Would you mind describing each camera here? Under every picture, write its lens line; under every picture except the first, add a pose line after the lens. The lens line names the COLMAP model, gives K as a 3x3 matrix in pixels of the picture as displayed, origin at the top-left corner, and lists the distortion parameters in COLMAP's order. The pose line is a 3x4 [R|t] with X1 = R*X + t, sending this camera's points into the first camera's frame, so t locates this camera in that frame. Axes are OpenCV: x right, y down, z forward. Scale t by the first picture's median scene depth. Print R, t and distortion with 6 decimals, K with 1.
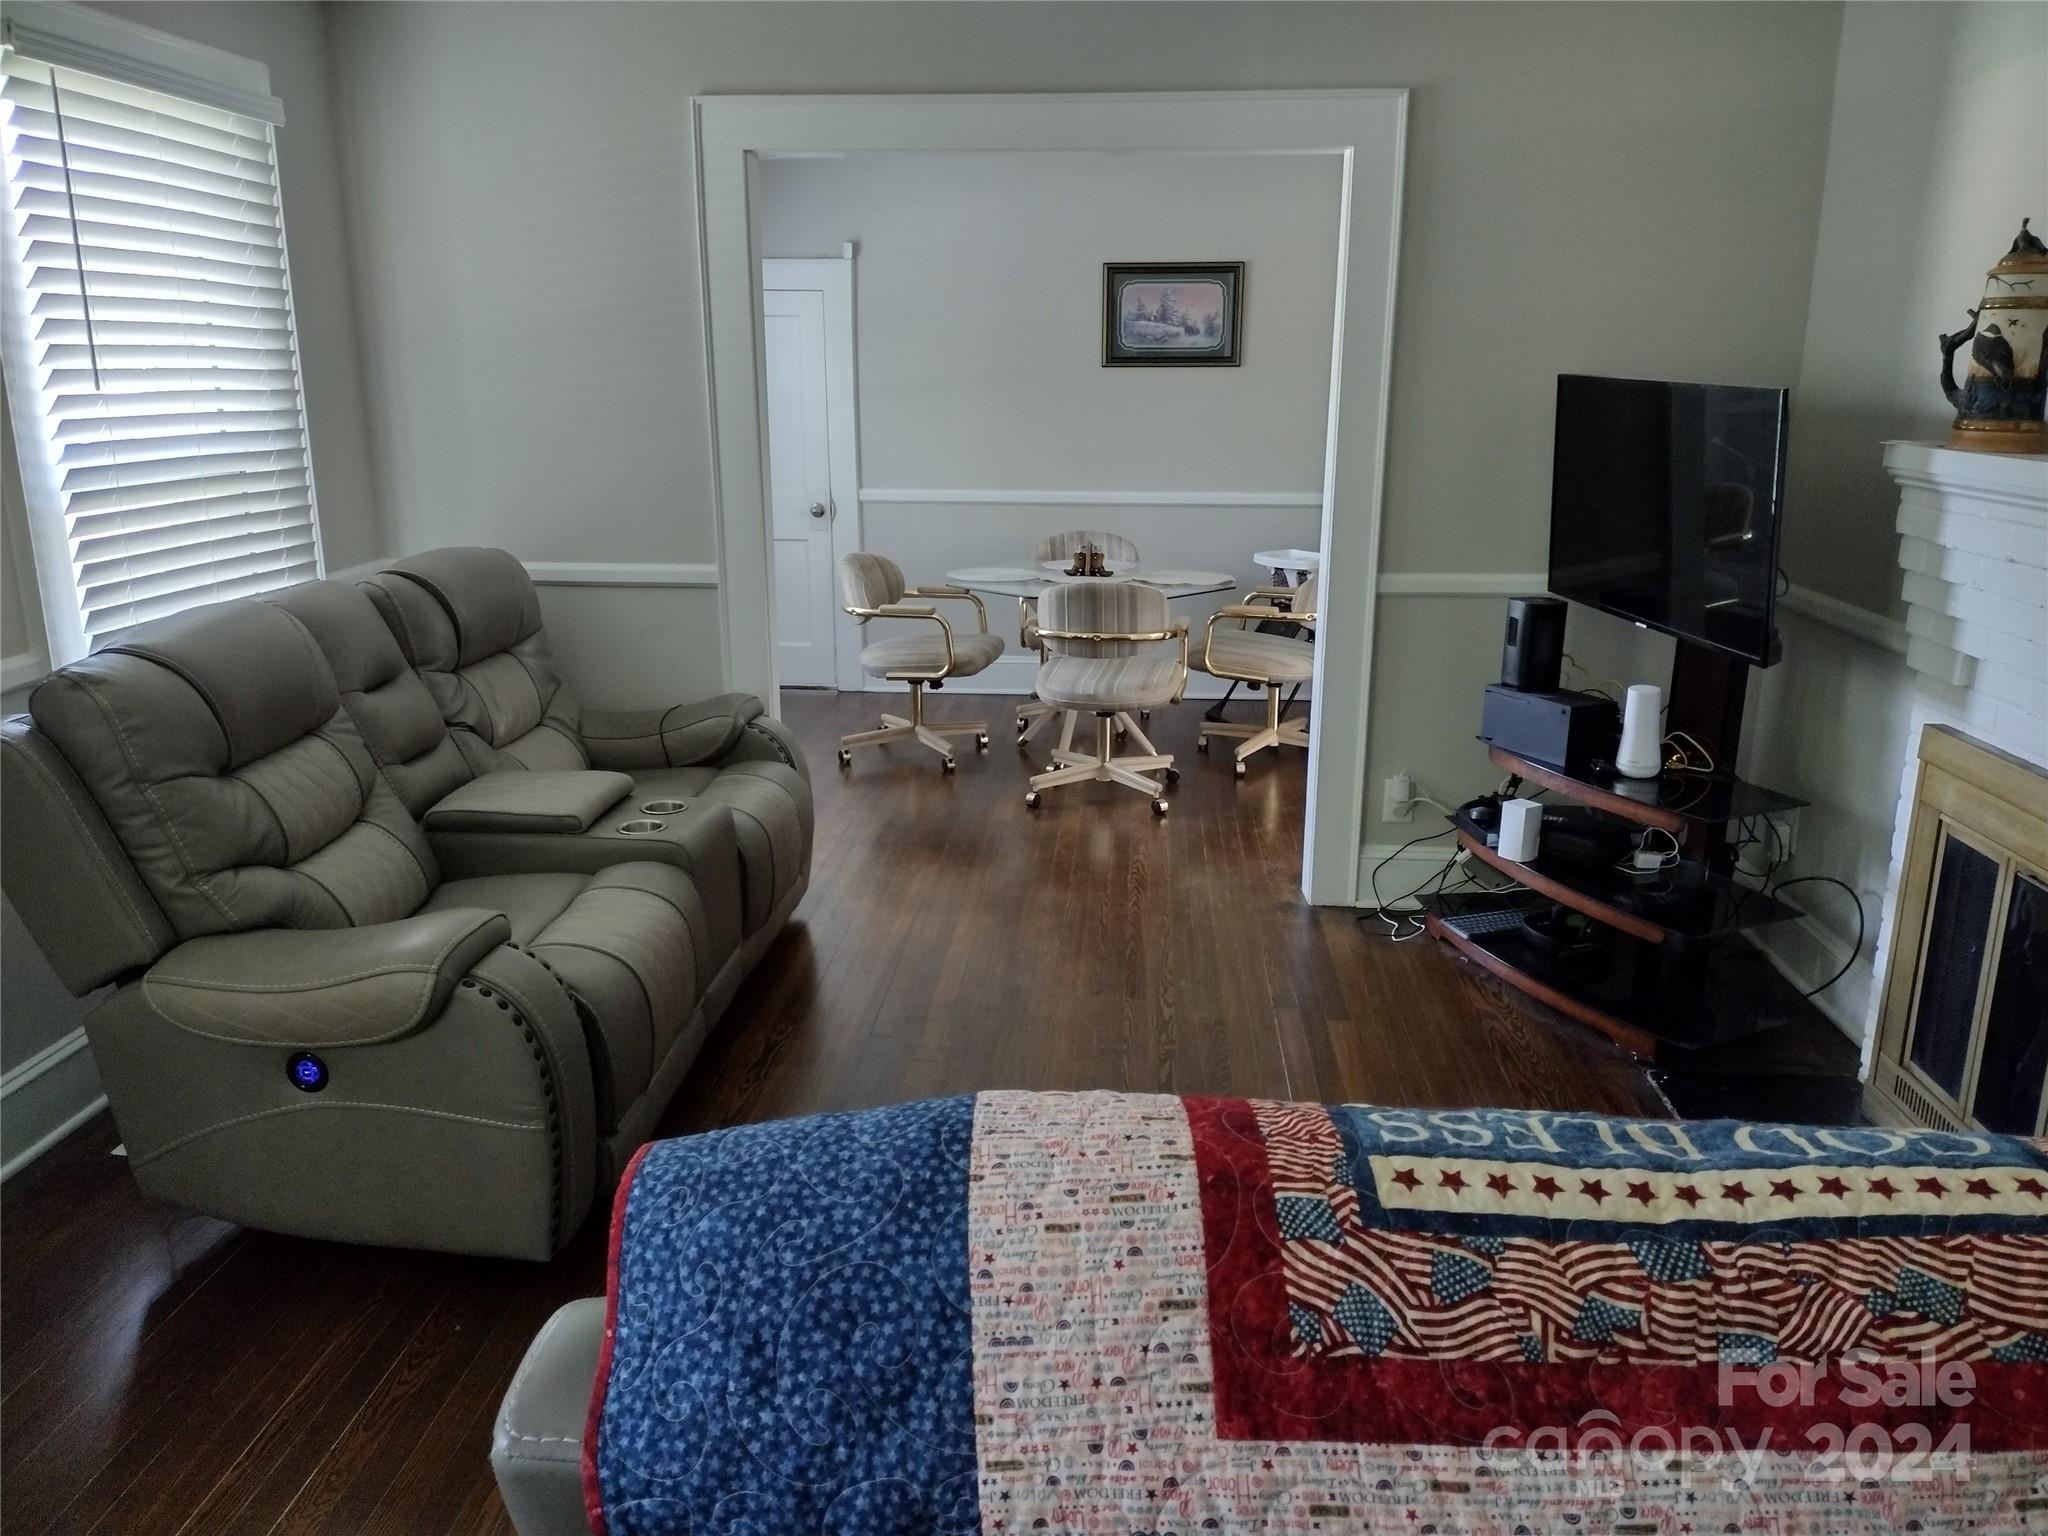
lens RADIAL K [[1597.1, 0, 1024.0], [0, 1597.1, 768.0], [0, 0, 1]] dist [0.055018, -0.001578]
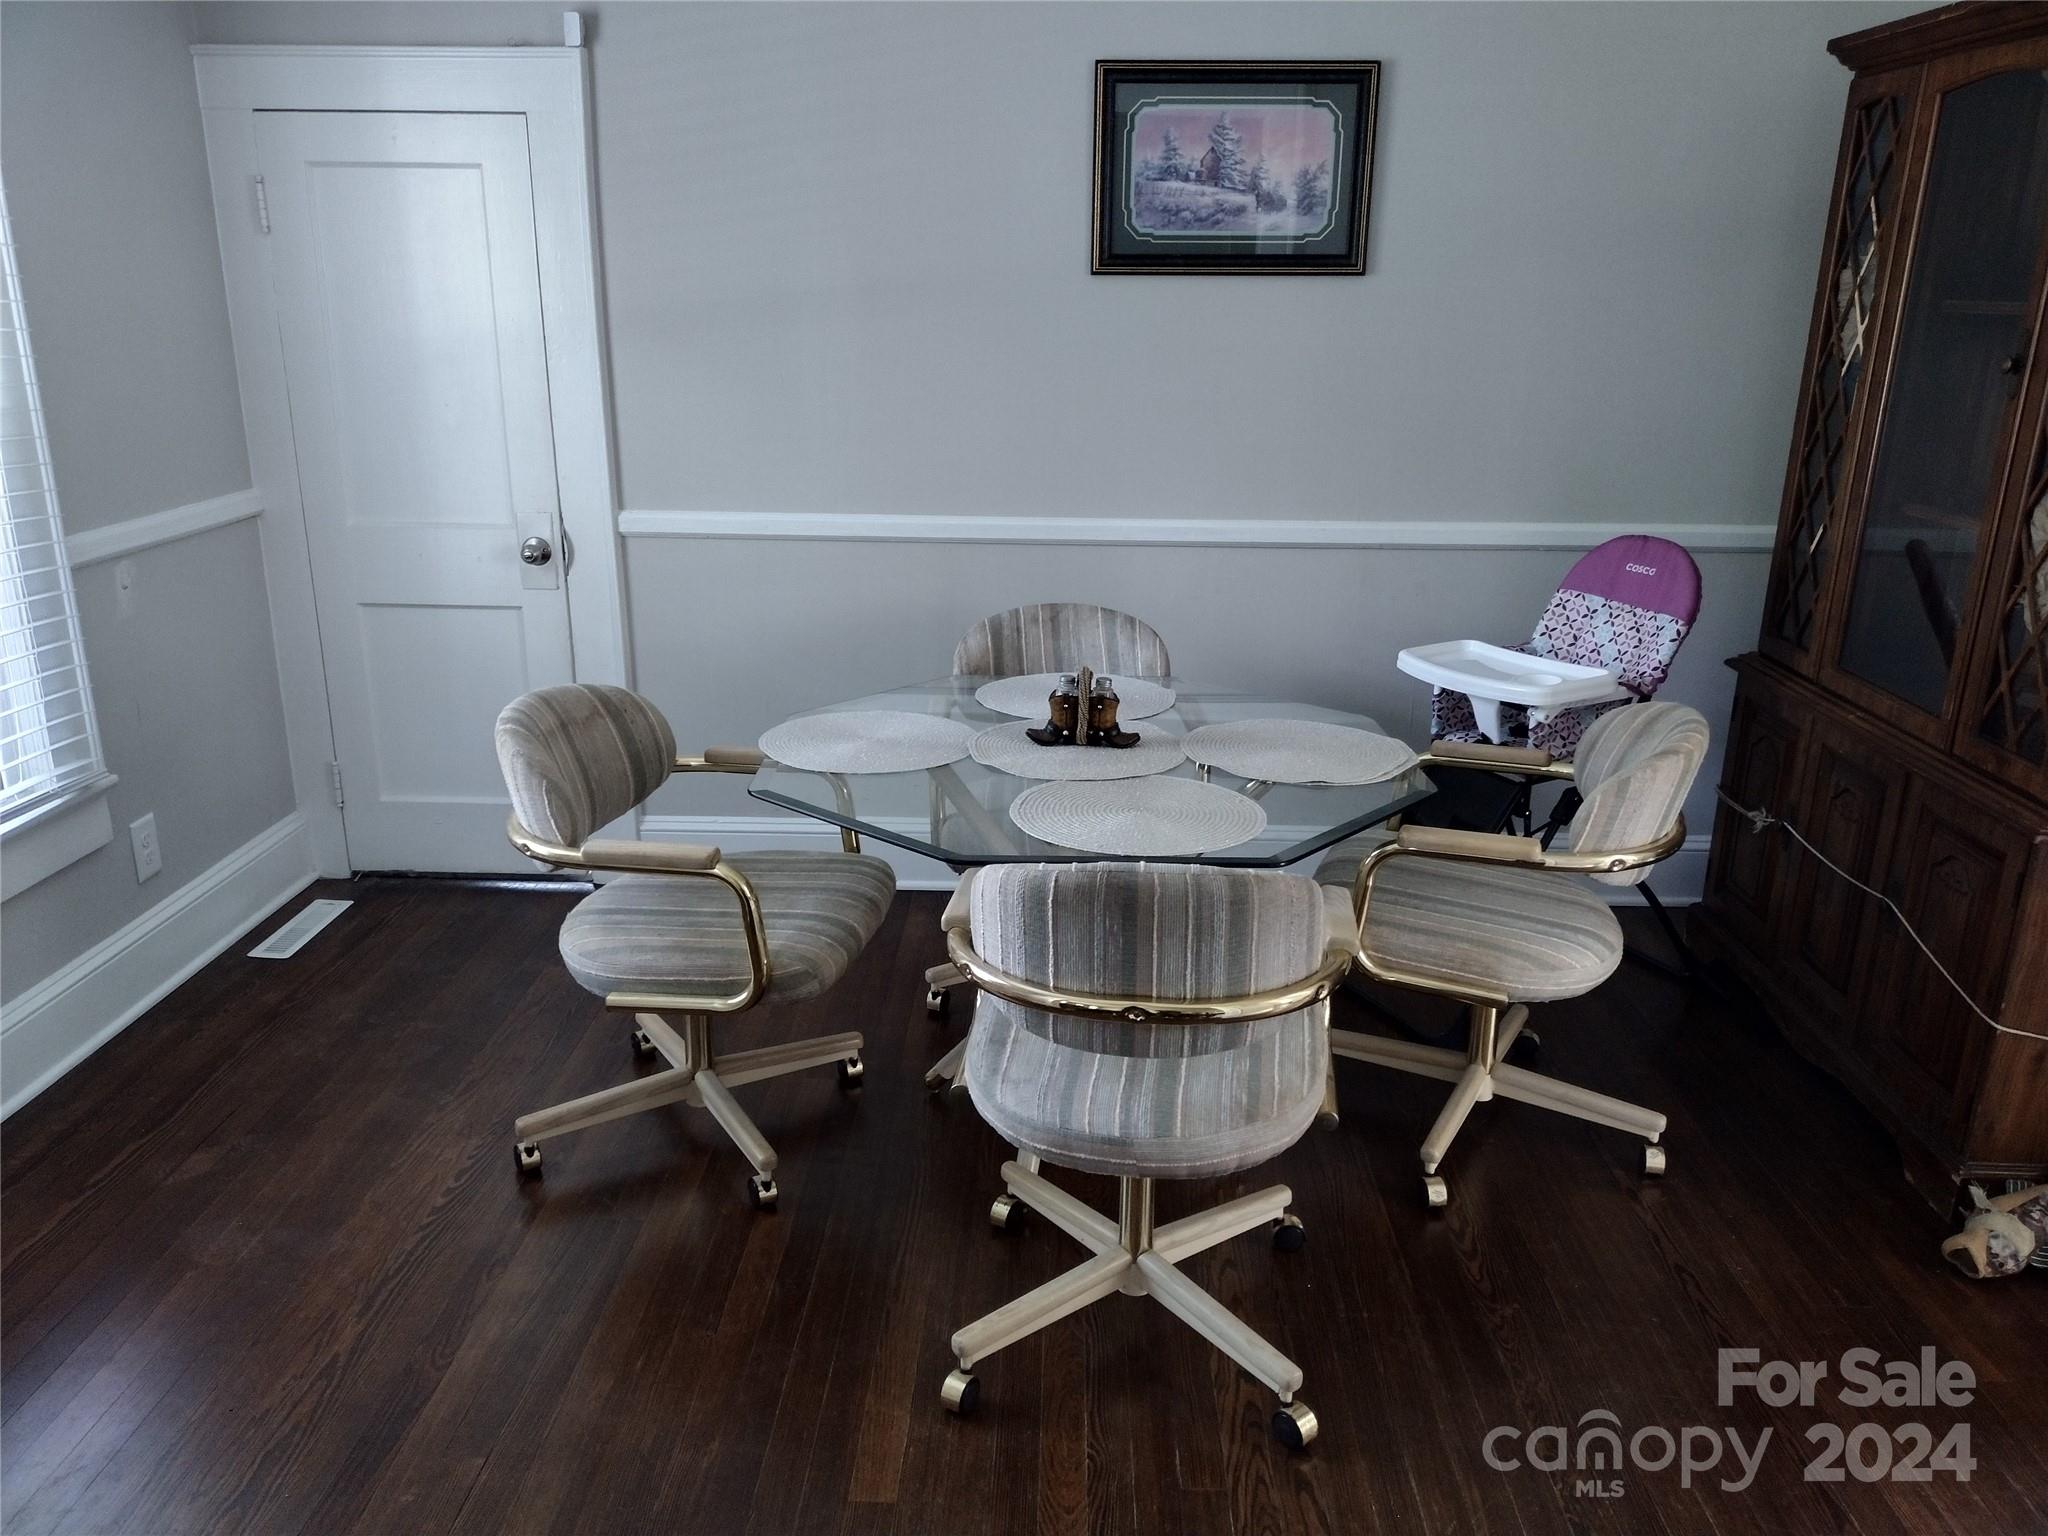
lens RADIAL K [[1533.1, 0, 1024.0], [0, 1533.1, 768.0], [0, 0, 1]] dist [0.003894, -0.004968]
pose [[0.998774, -0.007026, 0.049003, 0.003142], [0.004556, 0.998722, 0.050343, -0.121779], [-0.049295, -0.050058, 0.997529, 0.522594]]
